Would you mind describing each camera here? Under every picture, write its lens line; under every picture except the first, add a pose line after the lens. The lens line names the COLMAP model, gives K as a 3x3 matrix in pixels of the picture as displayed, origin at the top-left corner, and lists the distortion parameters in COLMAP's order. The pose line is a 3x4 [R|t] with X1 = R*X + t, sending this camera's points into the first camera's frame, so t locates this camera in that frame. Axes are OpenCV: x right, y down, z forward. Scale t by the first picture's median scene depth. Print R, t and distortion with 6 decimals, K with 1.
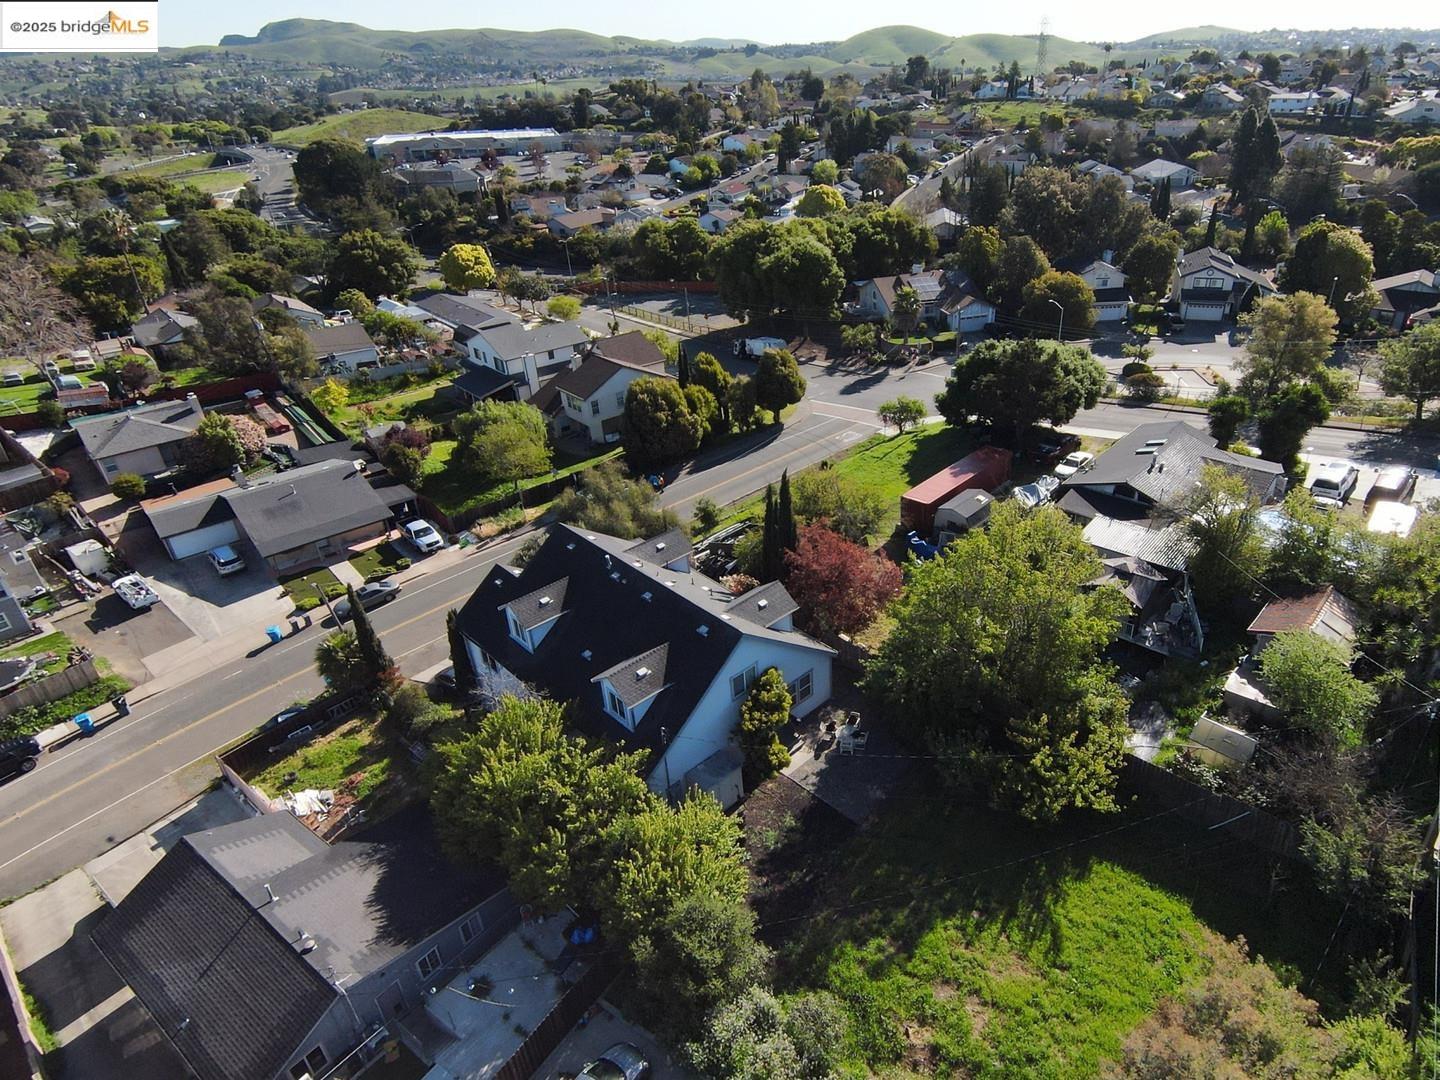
lens RADIAL K [[858.4, 0, 822.9], [0, 858.4, 541.7], [0, 0, 1]] dist [0.019207, -0.018503]
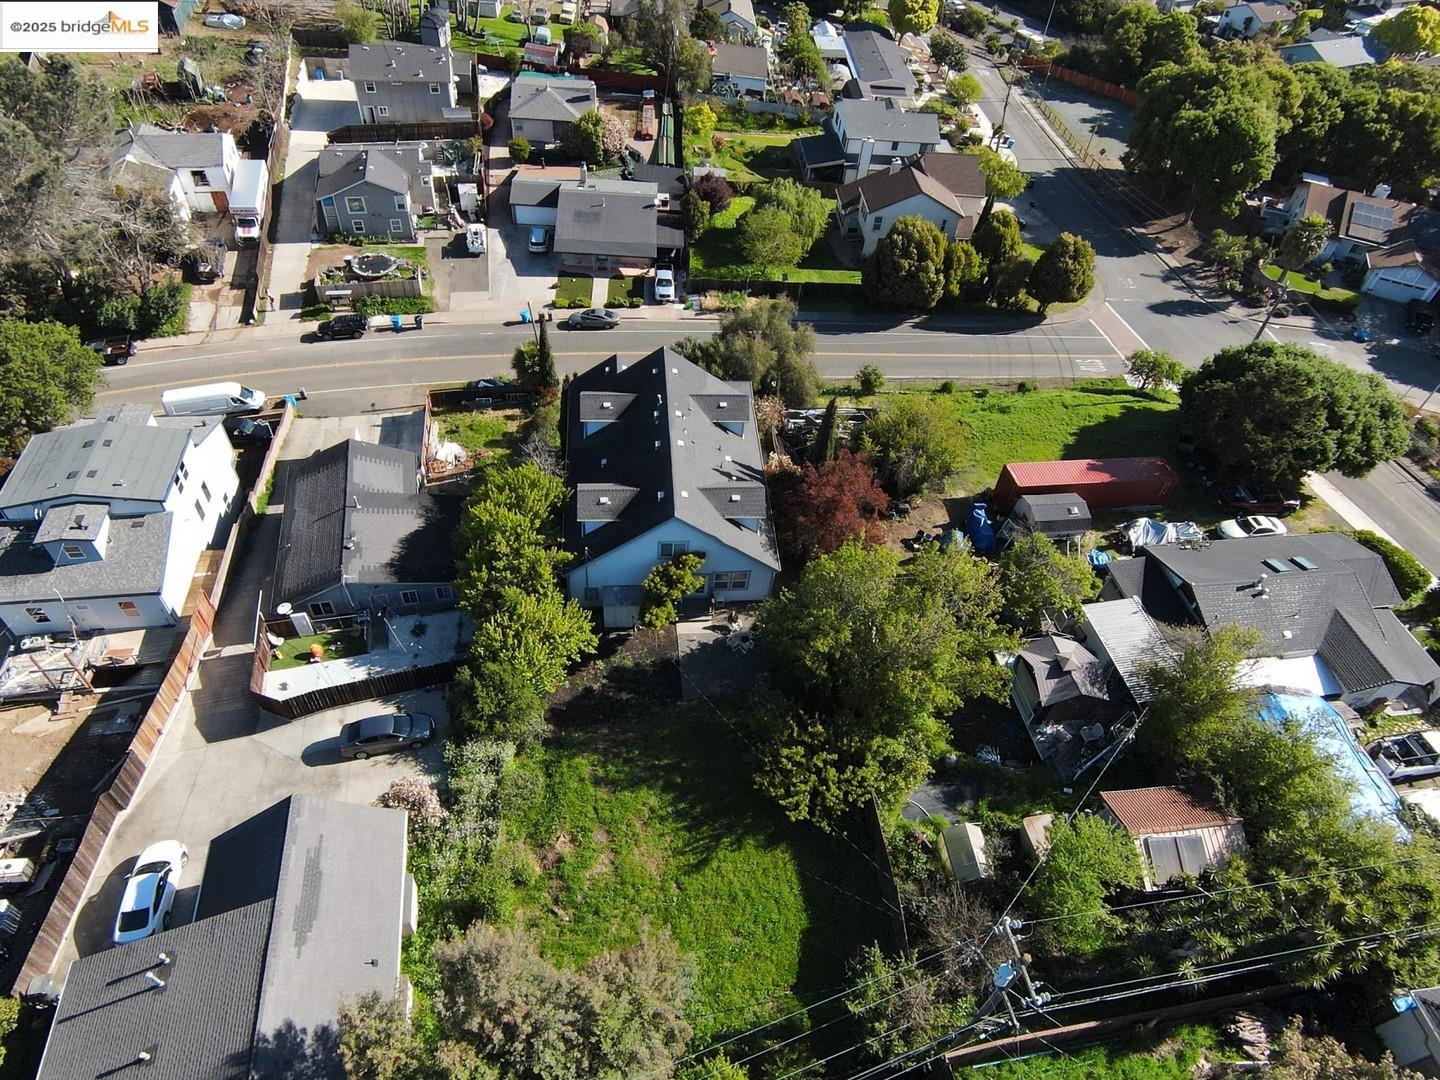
lens RADIAL K [[862.6, 0, 720.0], [0, 862.6, 540.0], [0, 0, 1]] dist [0.031300, -0.032419]
pose [[0.748806, 0.531638, -0.395791, 0.247438], [-0.402562, 0.839203, 0.365626, -0.182170], [0.526530, -0.114453, 0.842417, 0.016227]]
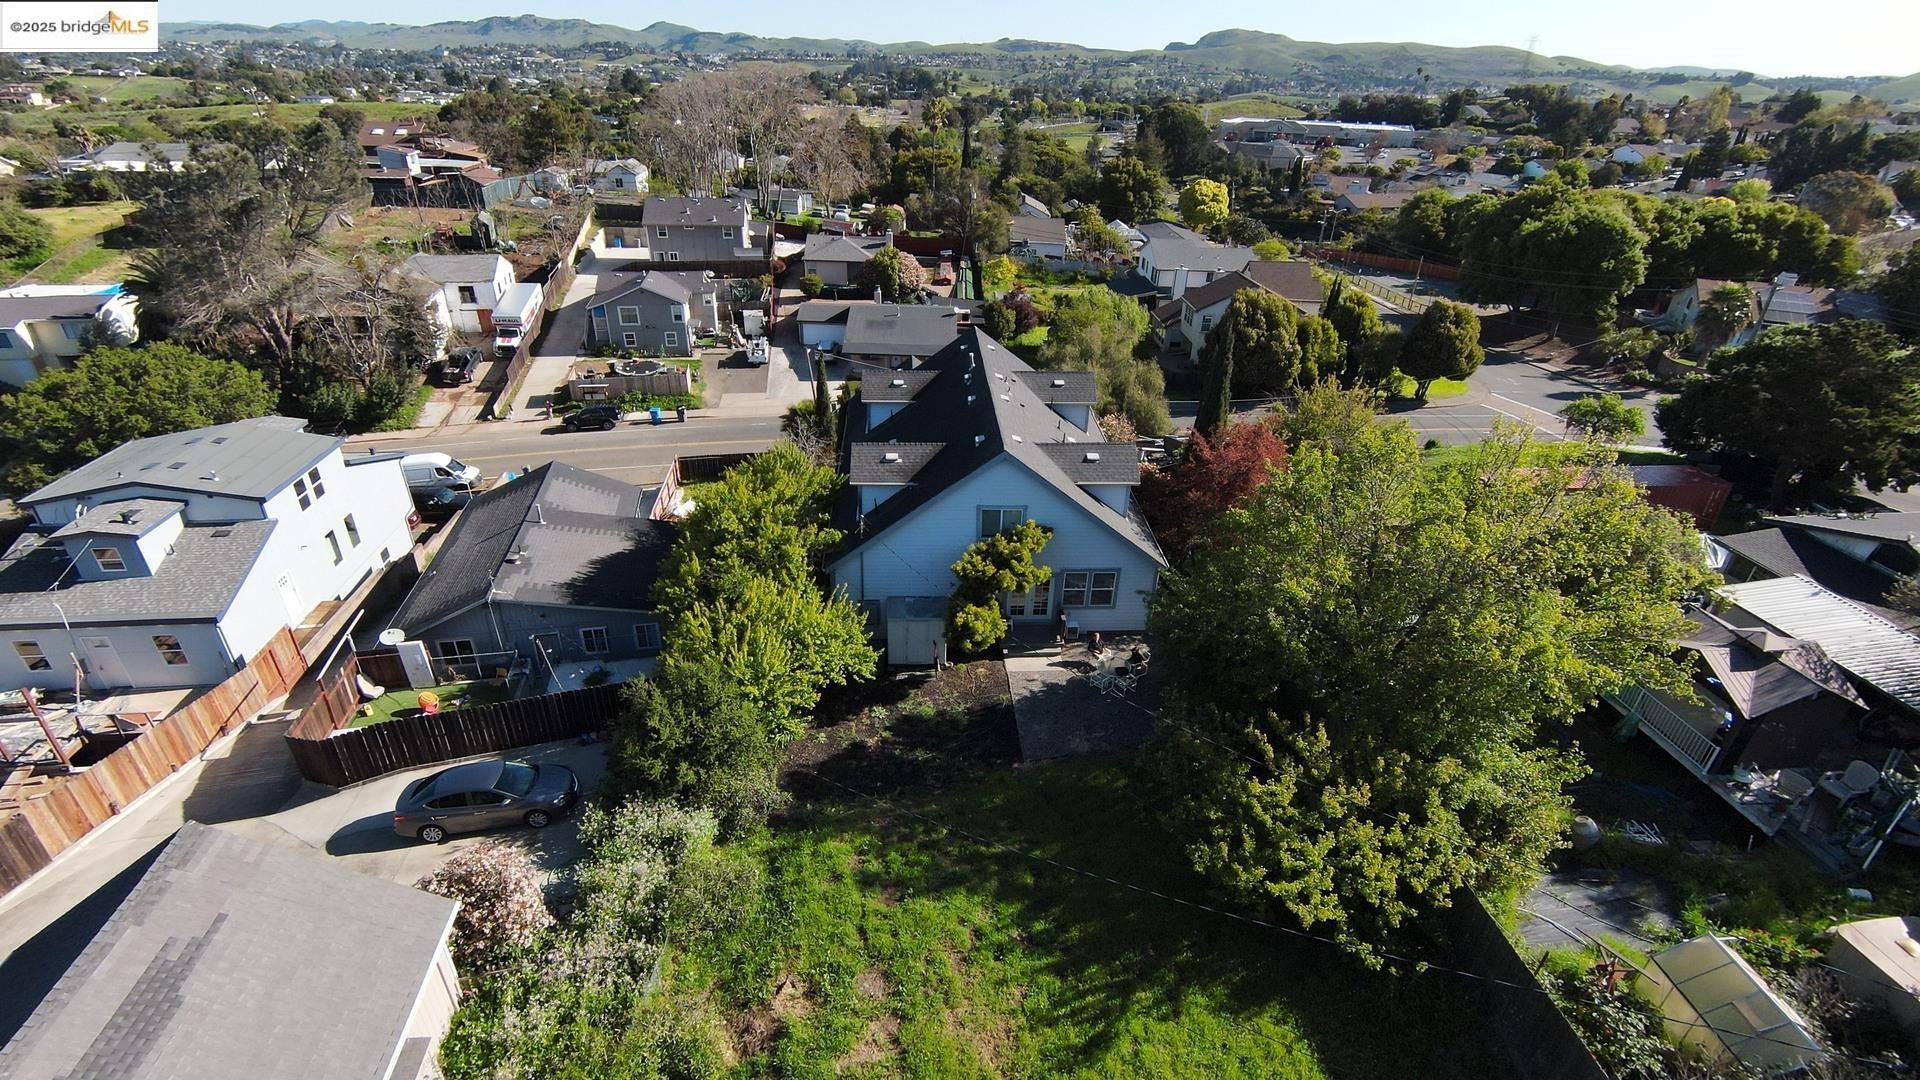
lens RADIAL K [[862.7, 0, 960.2], [0, 862.7, 536.8], [0, 0, 1]] dist [0.016048, -0.013269]
pose [[0.727501, 0.360486, -0.583774, 0.190659], [-0.374606, 0.921532, 0.102220, 0.064033], [0.574816, 0.144320, 0.805455, 0.220193]]
